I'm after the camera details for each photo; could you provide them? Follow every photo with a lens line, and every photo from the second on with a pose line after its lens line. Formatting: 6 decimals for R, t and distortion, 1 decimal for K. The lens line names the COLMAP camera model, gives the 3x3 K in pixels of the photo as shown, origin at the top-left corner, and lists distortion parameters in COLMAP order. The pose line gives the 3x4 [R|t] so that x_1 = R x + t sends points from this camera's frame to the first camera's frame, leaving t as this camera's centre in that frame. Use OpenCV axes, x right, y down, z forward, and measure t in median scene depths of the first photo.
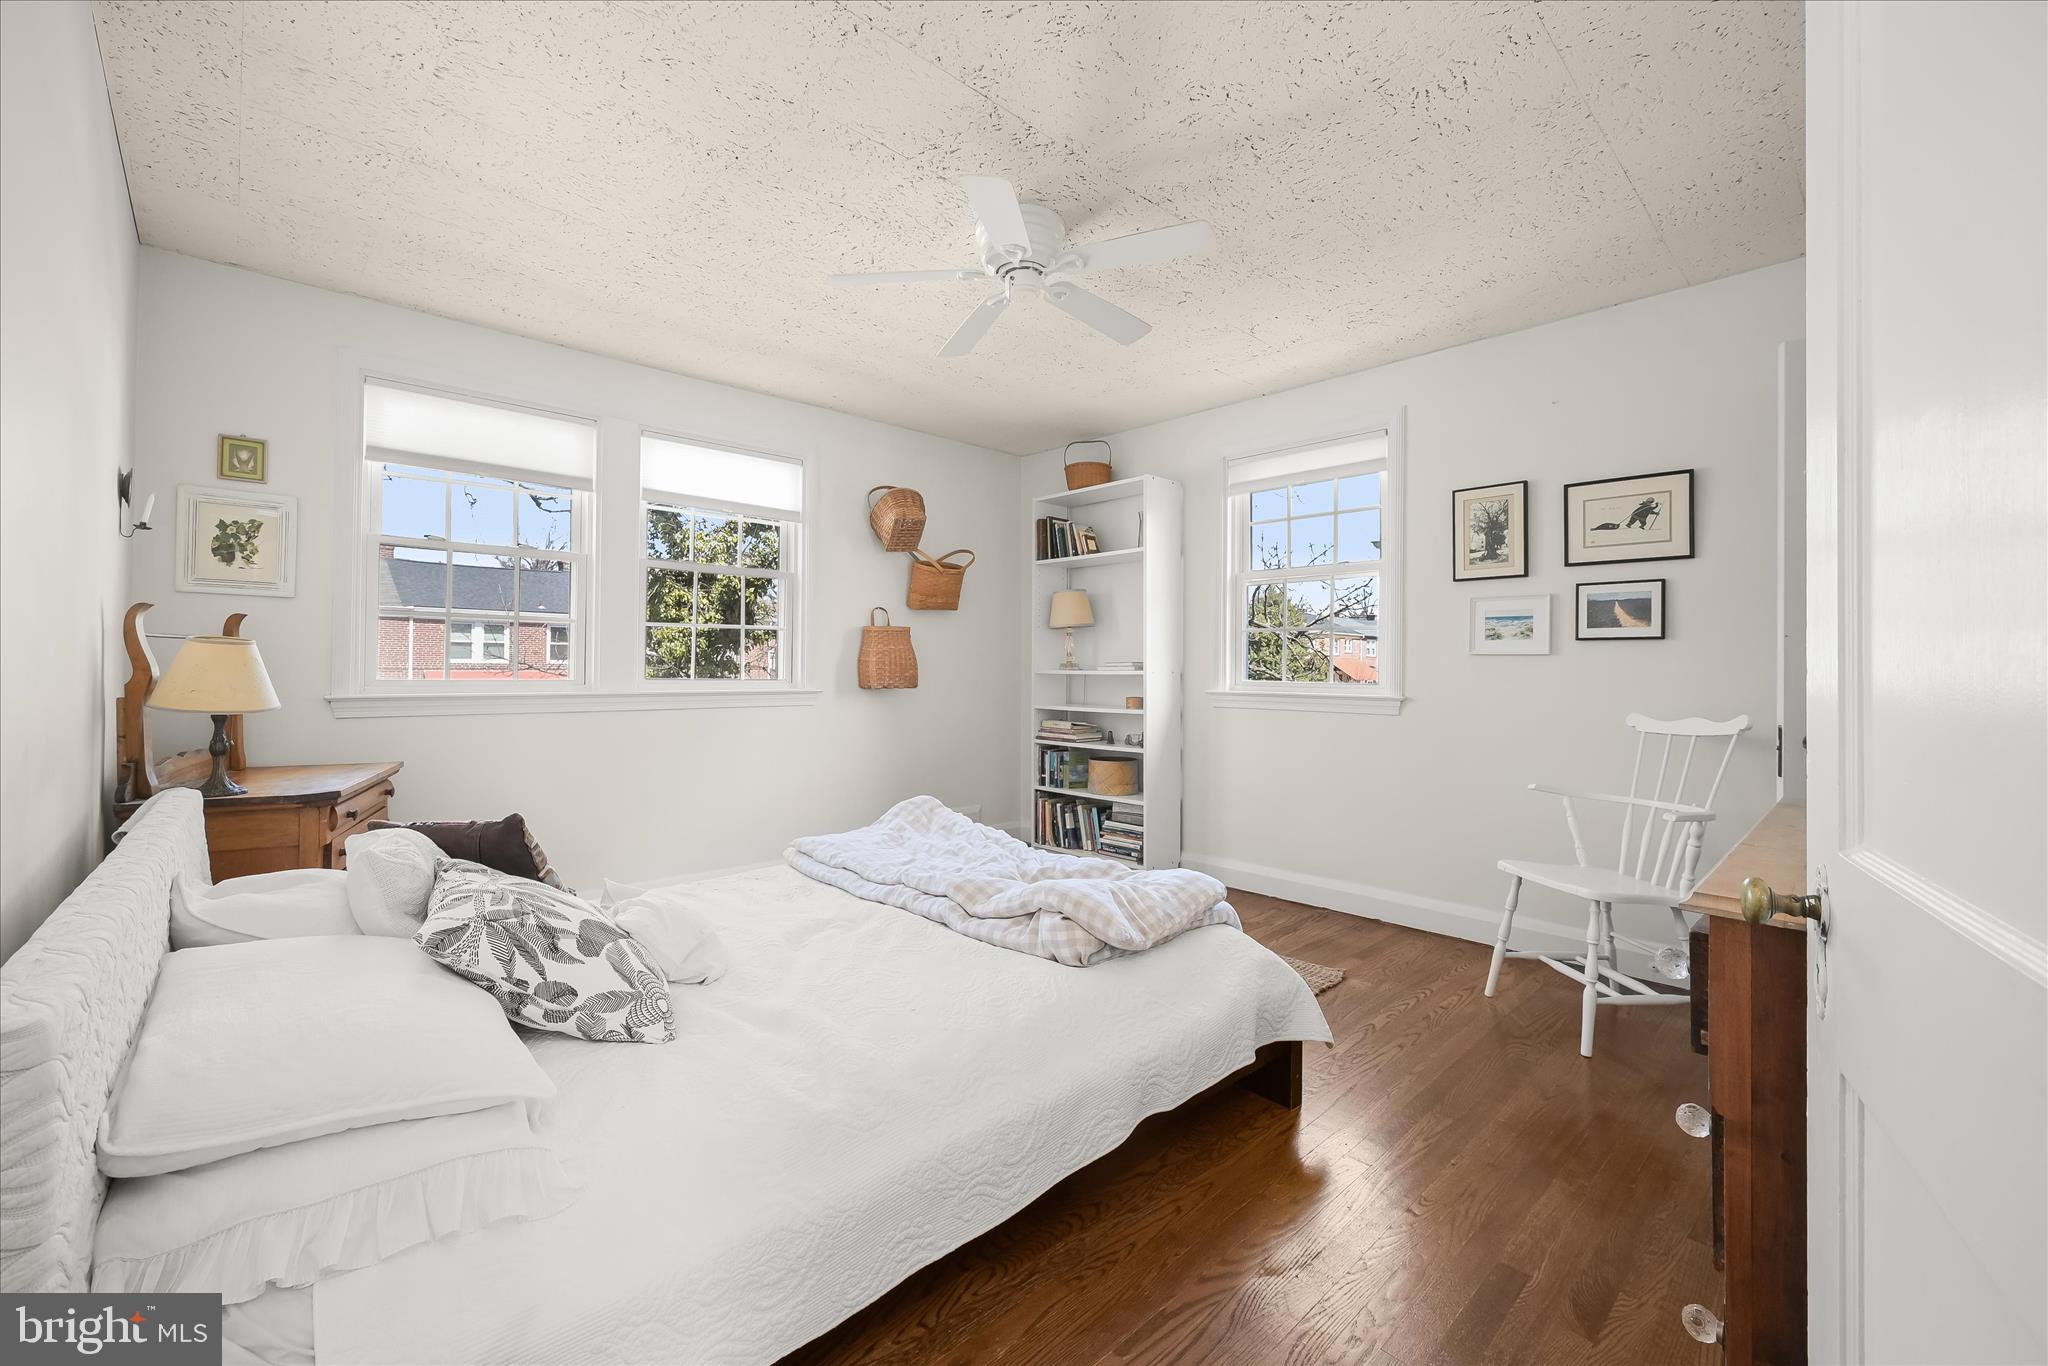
lens RADIAL K [[821.9, 0, 1012.2], [0, 821.9, 680.8], [0, 0, 1]] dist [-0.000933, 0.000217]
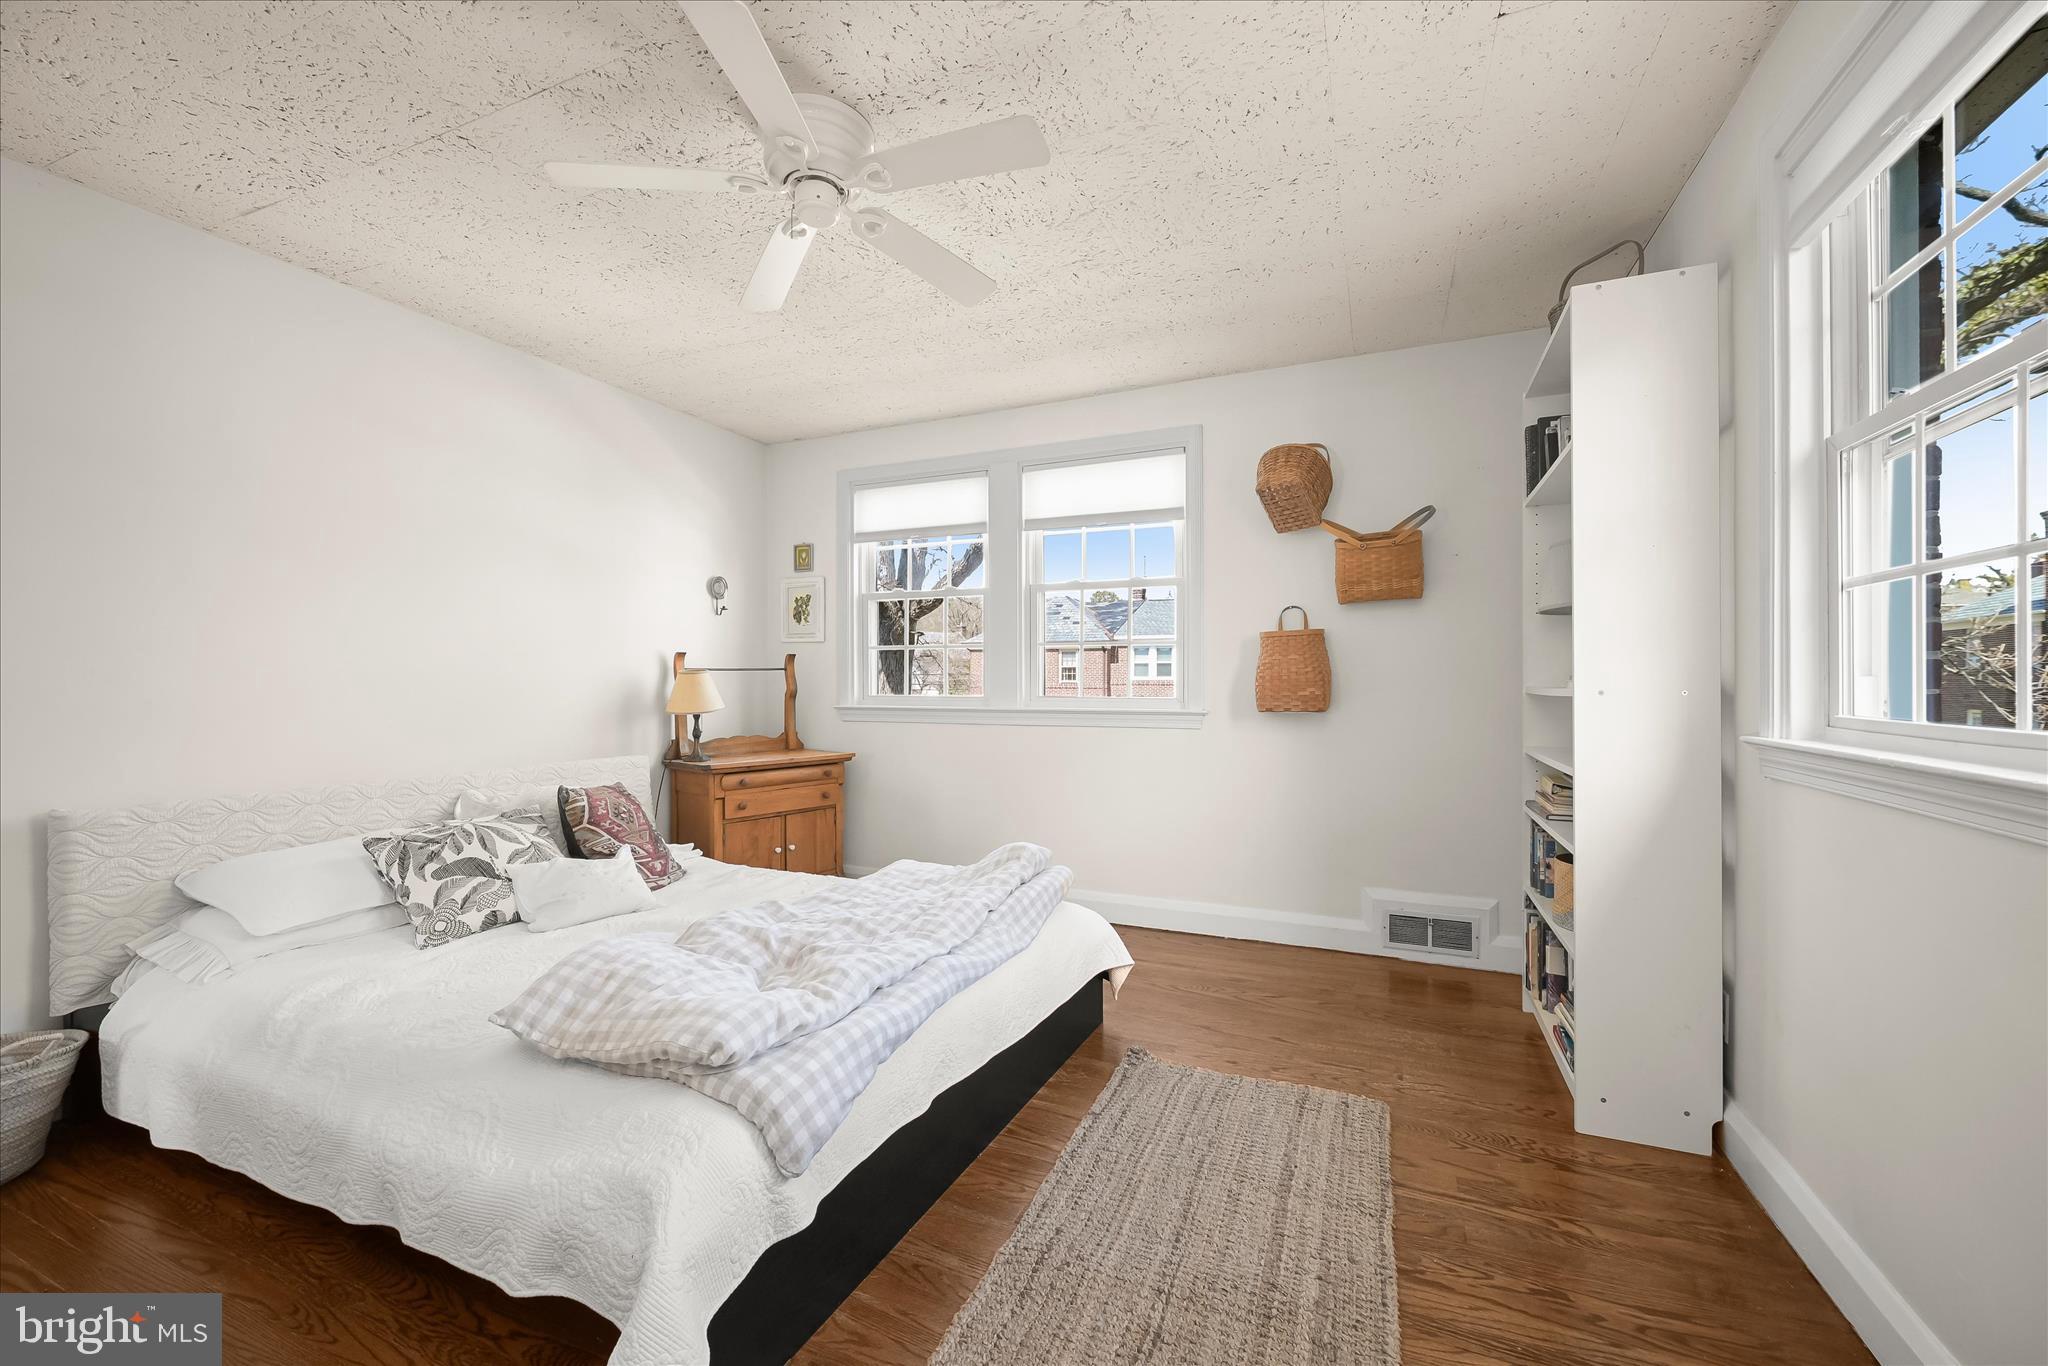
lens RADIAL K [[830.5, 0, 1024.0], [0, 830.5, 683.0], [0, 0, 1]] dist [-0.000051, -0.000041]
pose [[0.398528, -0.003663, -0.917149, 0.738141], [-0.009083, 0.999927, -0.007940, -0.015628], [0.917111, 0.011495, 0.398465, 0.761009]]
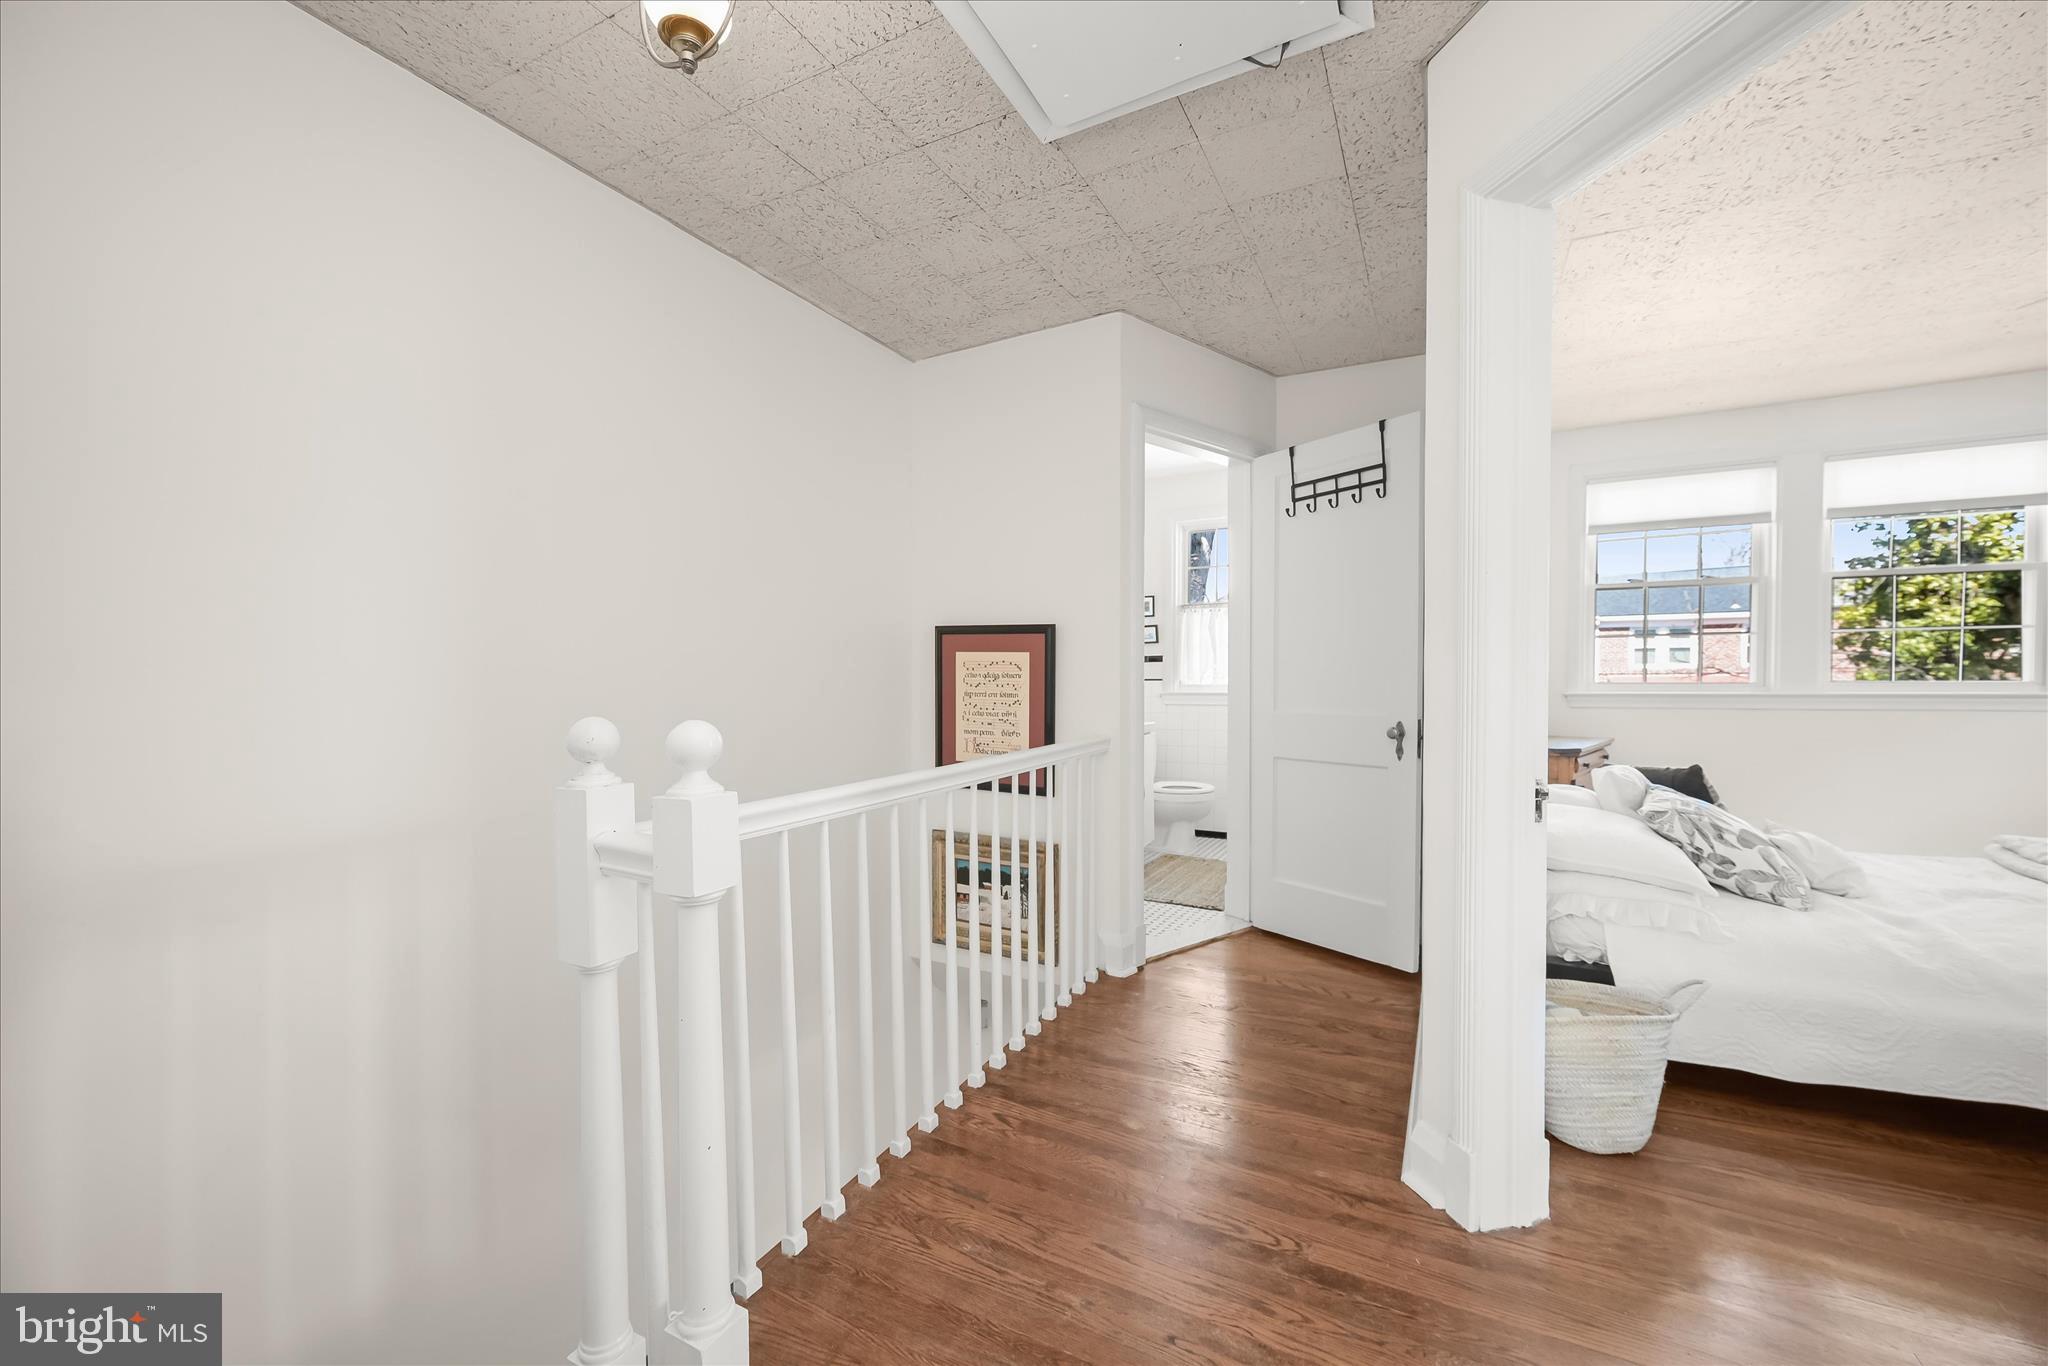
lens RADIAL K [[821.9, 0, 1012.2], [0, 821.9, 680.8], [0, 0, 1]] dist [-0.000933, 0.000217]
pose [[0.320466, -0.004015, -0.947251, 0.320616], [-0.001834, 0.999987, -0.004859, 0.005084], [0.947258, 0.003294, 0.320455, -0.513644]]
